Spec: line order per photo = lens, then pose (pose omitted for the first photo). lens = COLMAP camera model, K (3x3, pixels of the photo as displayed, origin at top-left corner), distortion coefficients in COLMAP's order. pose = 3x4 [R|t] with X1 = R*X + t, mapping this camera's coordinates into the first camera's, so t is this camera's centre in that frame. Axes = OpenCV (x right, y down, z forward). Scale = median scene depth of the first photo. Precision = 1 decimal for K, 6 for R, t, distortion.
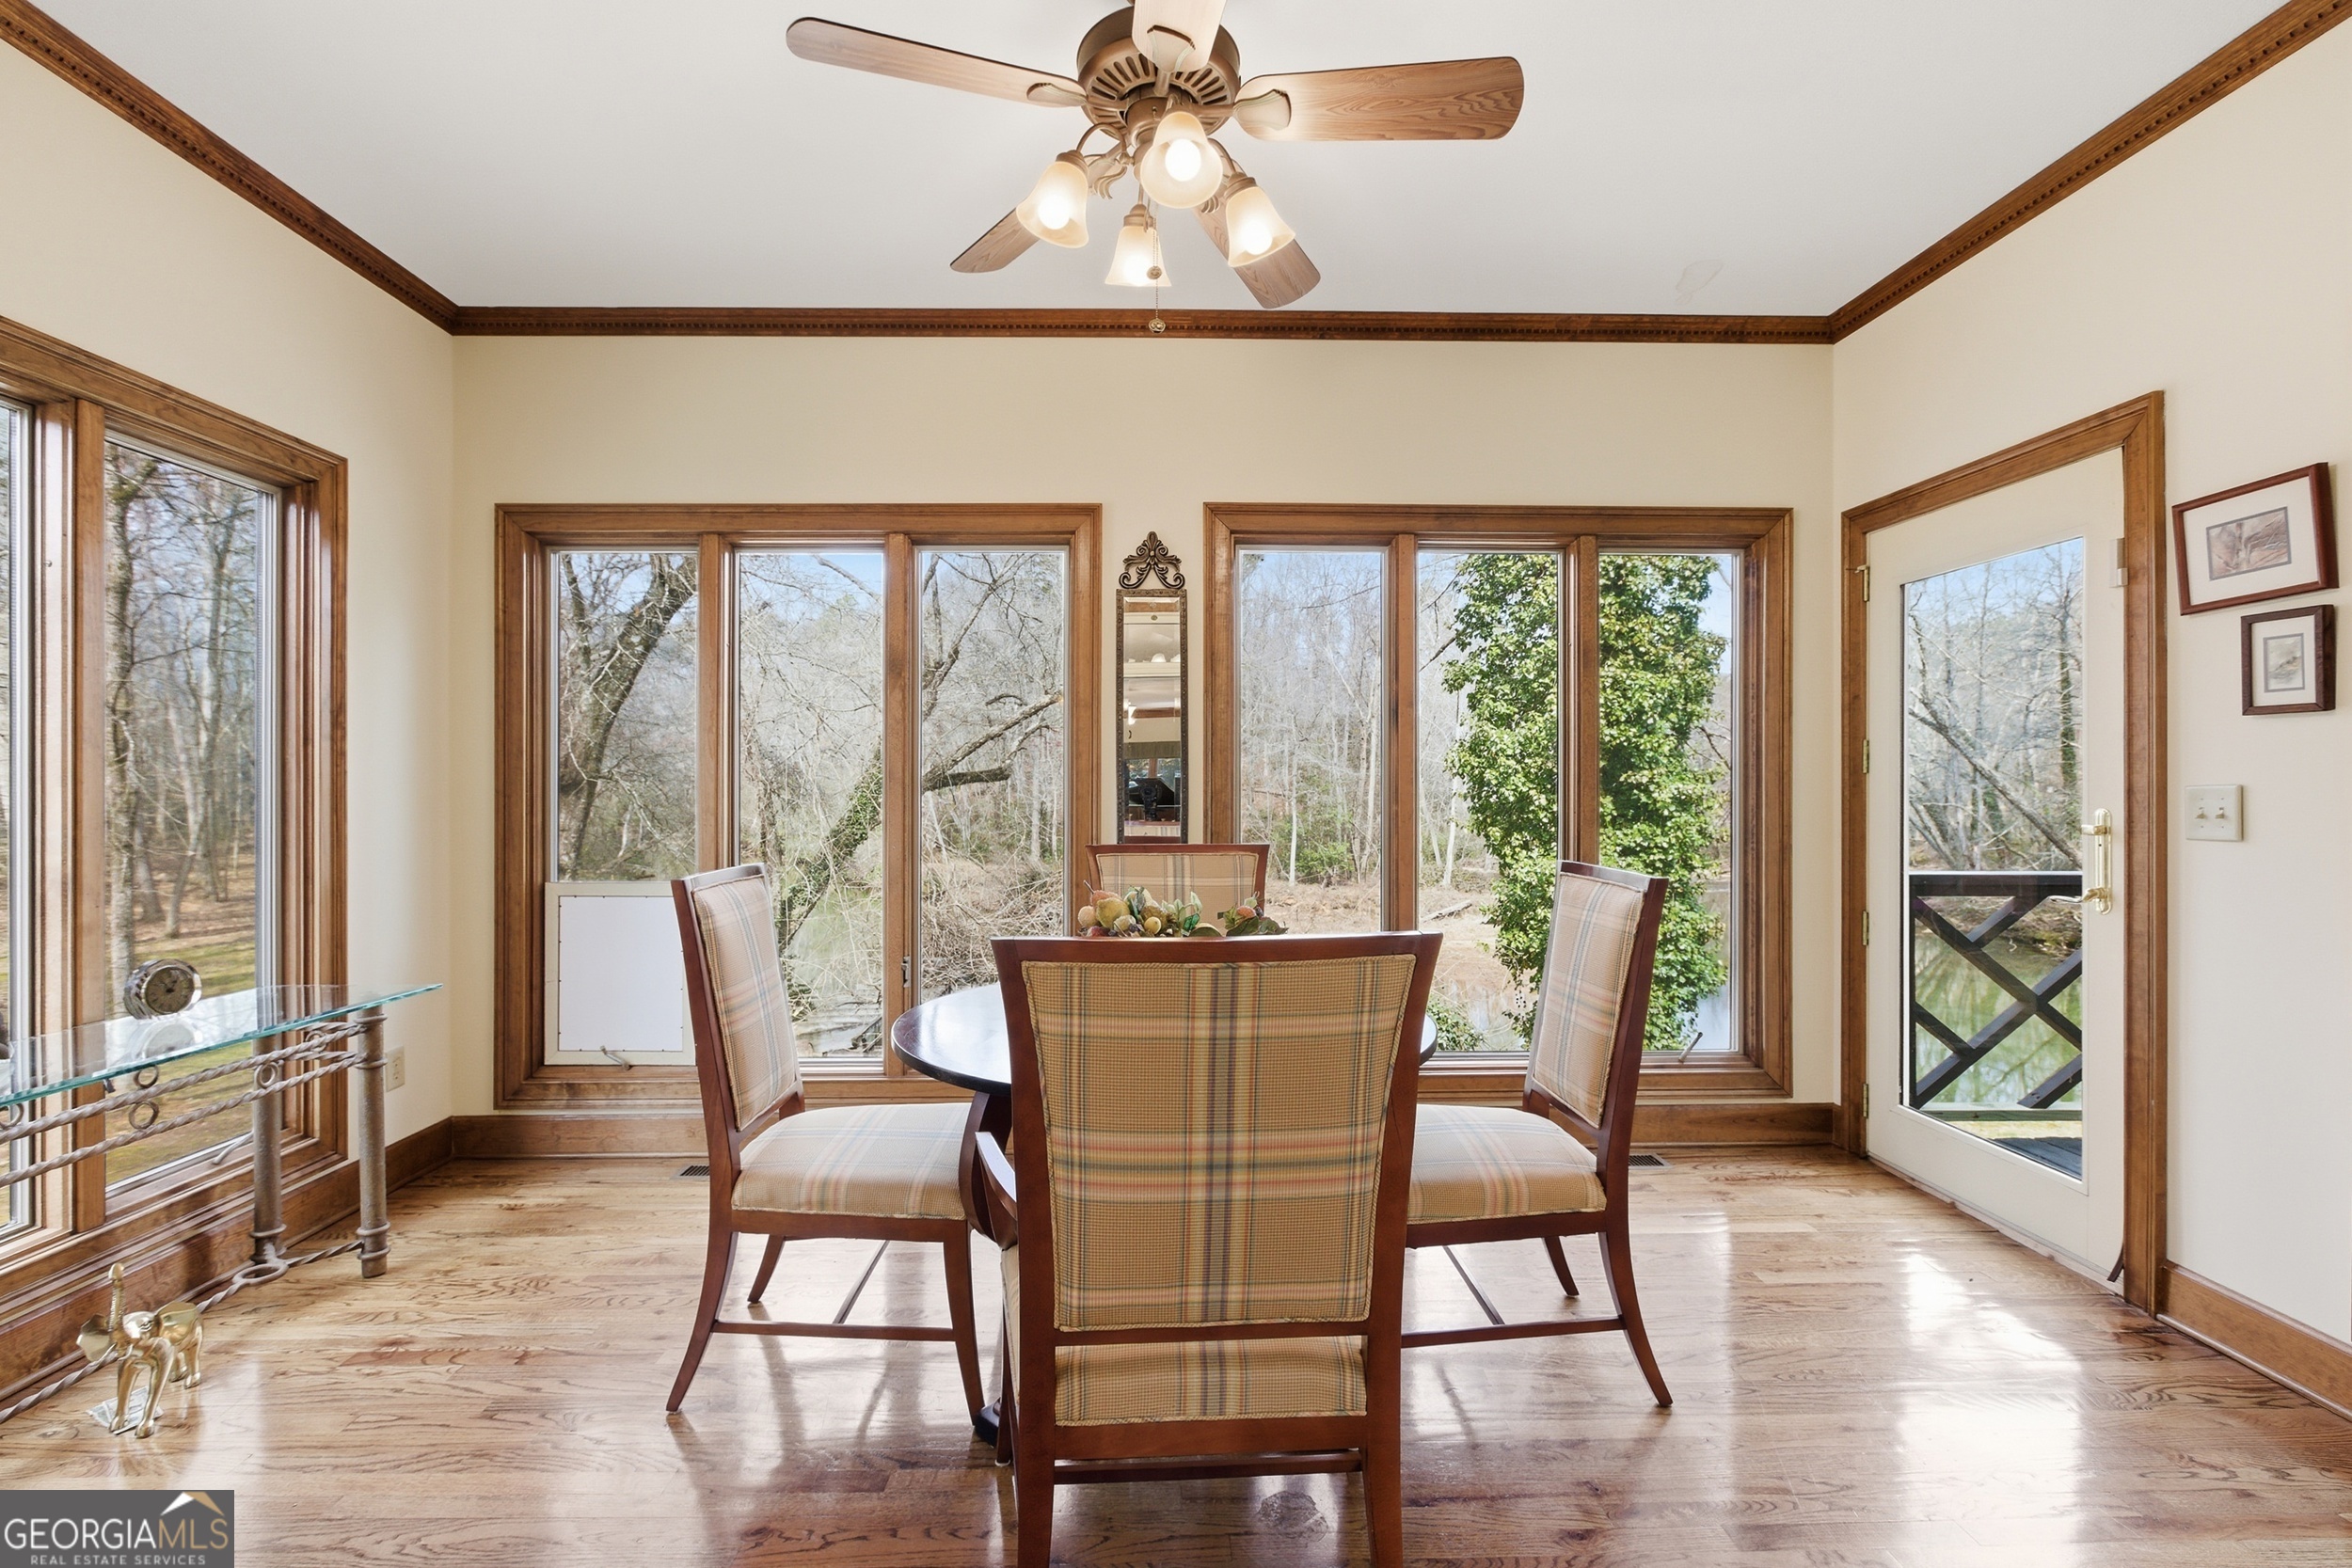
lens RADIAL K [[1045.6, 0, 1186.2], [0, 1045.6, 790.0], [0, 0, 1]] dist [-0.010825, 0.001986]
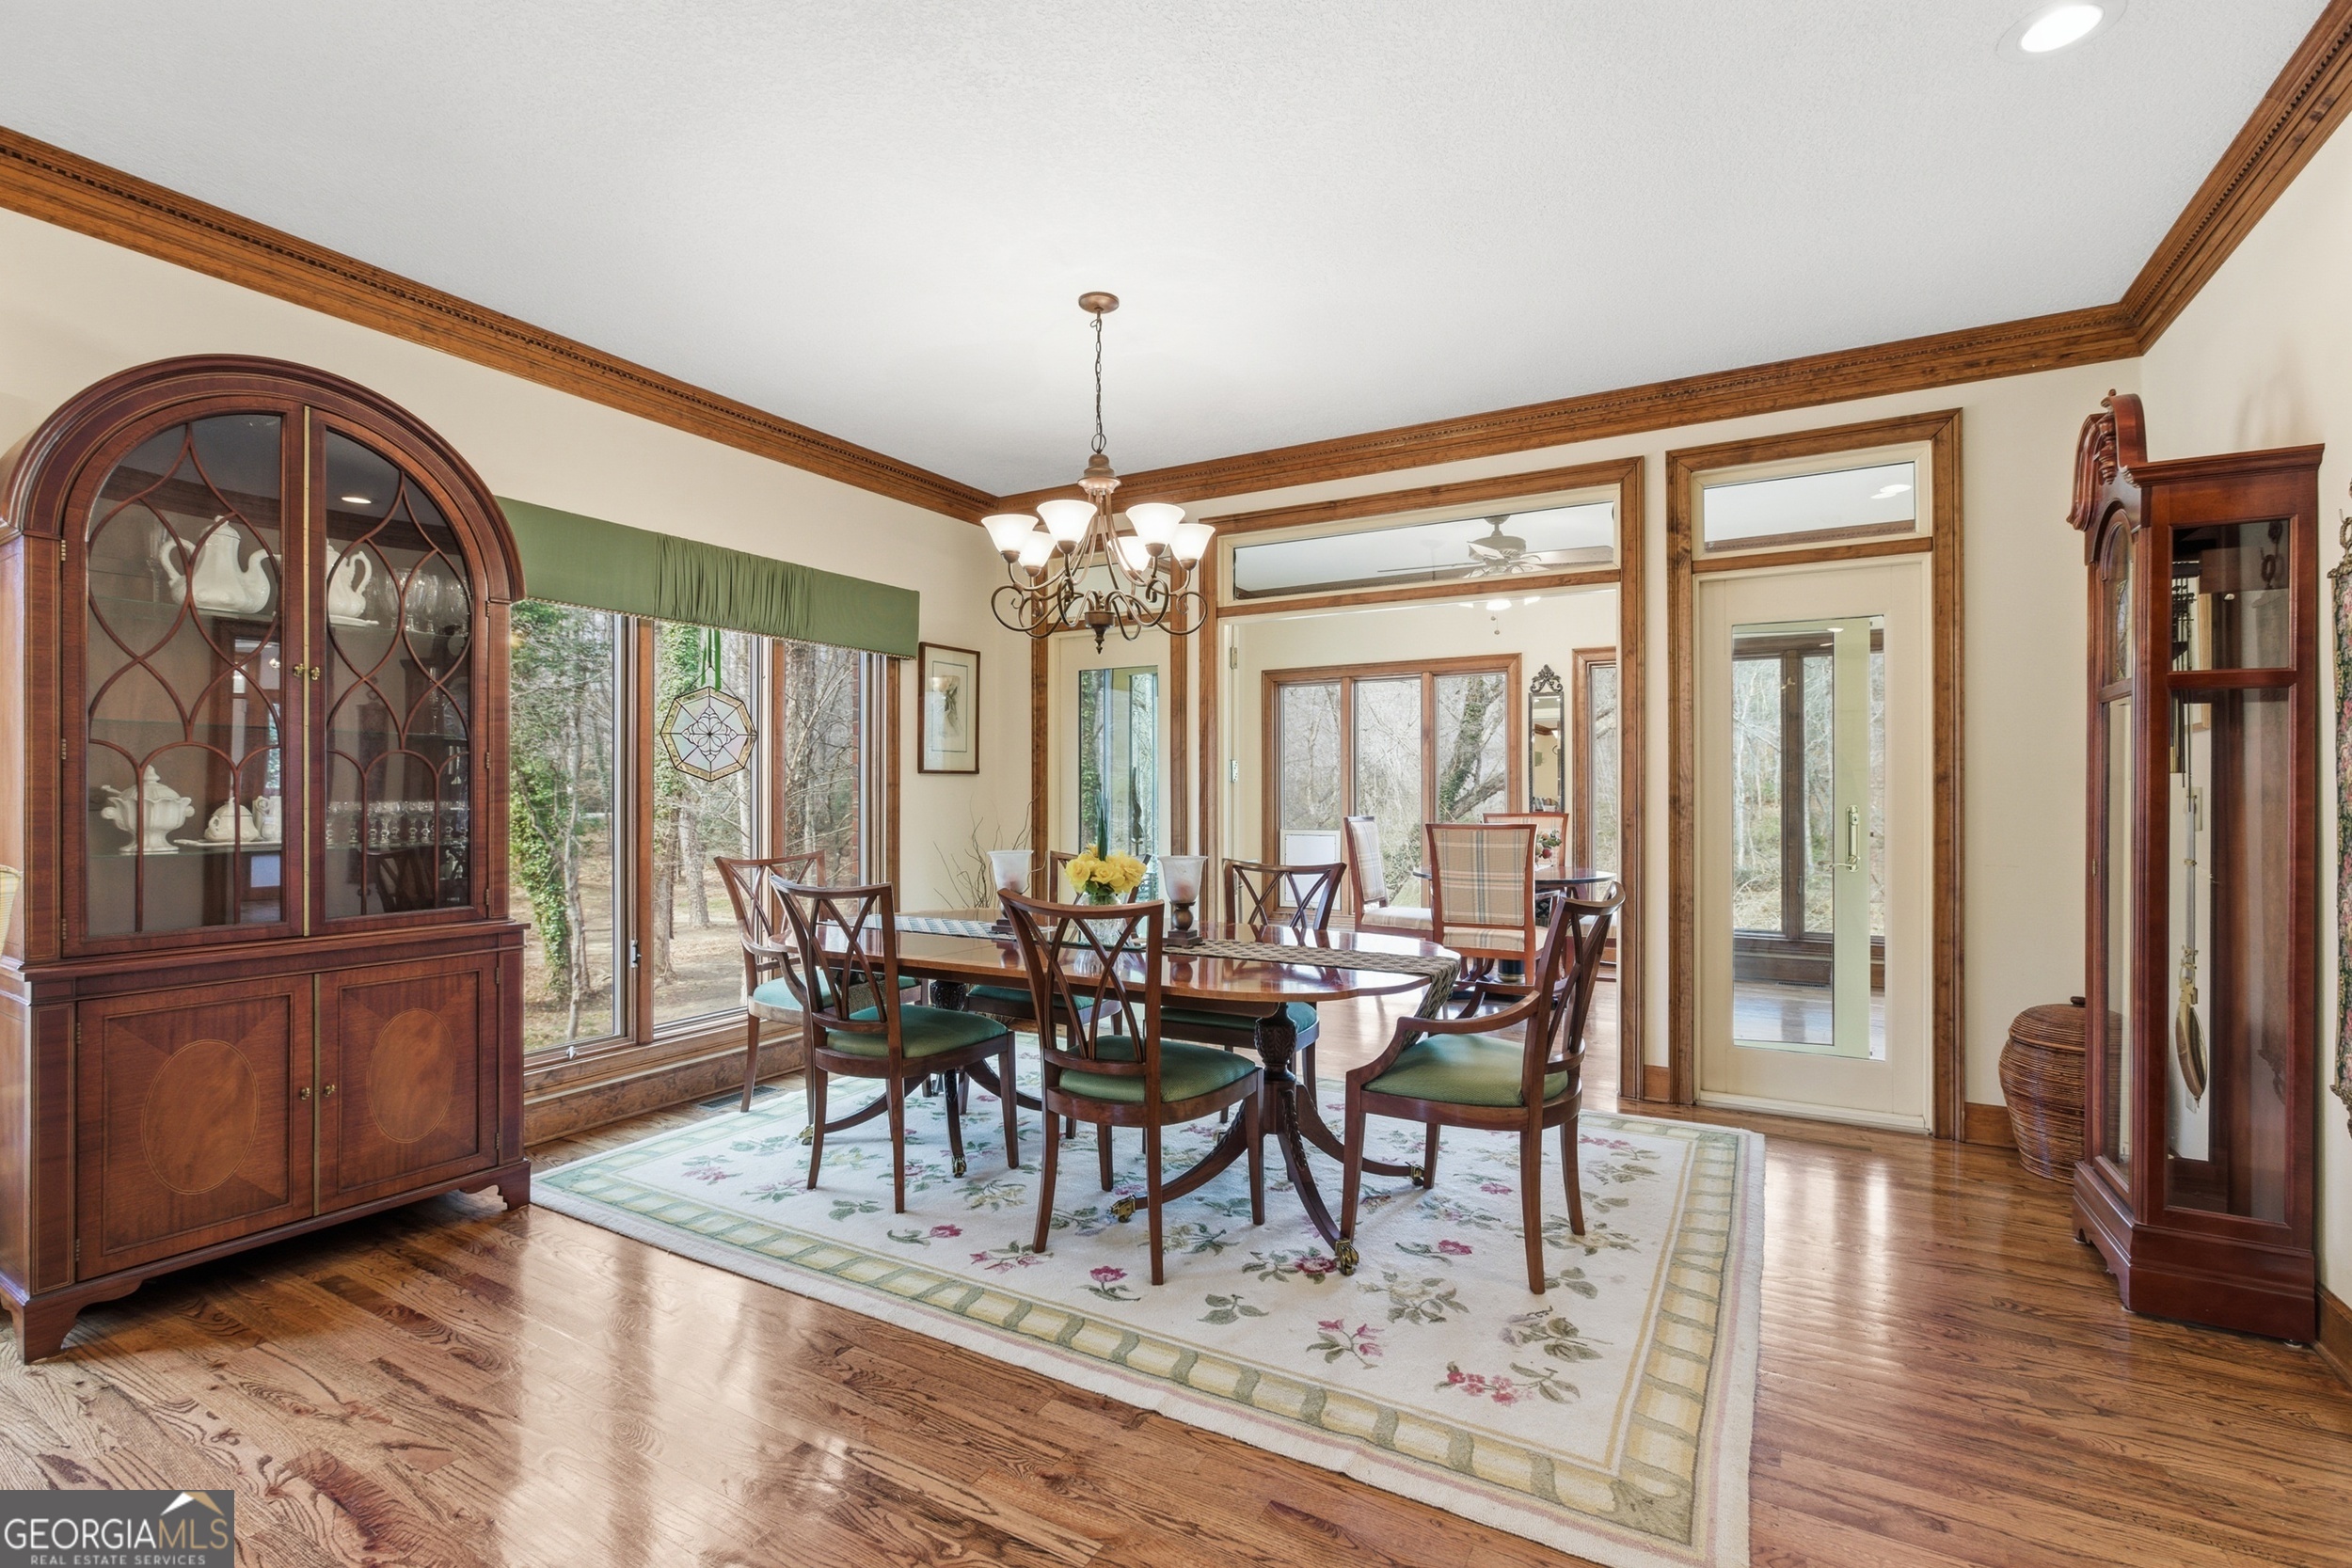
lens RADIAL K [[1045.6, 0, 1183.2], [0, 1045.6, 790.8], [0, 0, 1]] dist [-0.010825, 0.001986]
pose [[0.854188, -0.000956, -0.519963, 0.429237], [-0.000104, 0.999998, -0.002010, 0.007396], [0.519964, 0.001771, 0.854186, -1.140120]]
